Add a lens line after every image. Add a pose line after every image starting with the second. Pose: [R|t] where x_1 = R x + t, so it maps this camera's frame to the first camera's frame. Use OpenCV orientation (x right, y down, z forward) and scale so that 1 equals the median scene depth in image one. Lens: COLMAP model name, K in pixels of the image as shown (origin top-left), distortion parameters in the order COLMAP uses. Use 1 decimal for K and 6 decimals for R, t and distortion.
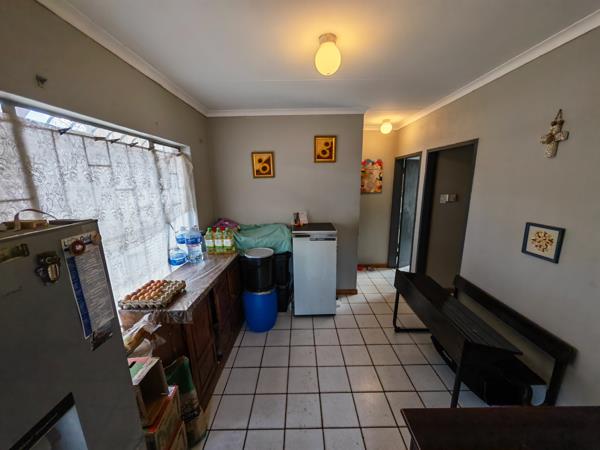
lens RADIAL K [[222.0, 0, 300.0], [0, 222.0, 225.0], [0, 0, 1]] dist [-0.000432, 0.000131]
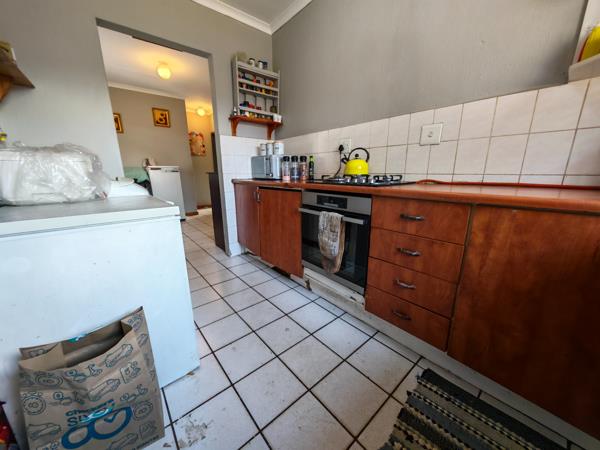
lens RADIAL K [[222.0, 0, 300.0], [0, 222.0, 225.0], [0, 0, 1]] dist [-0.000432, 0.000131]
pose [[0.763184, -0.144197, 0.629887, -0.222282], [0.131036, 0.989066, 0.067656, 0.403601], [-0.632756, 0.030904, 0.773734, -0.761999]]
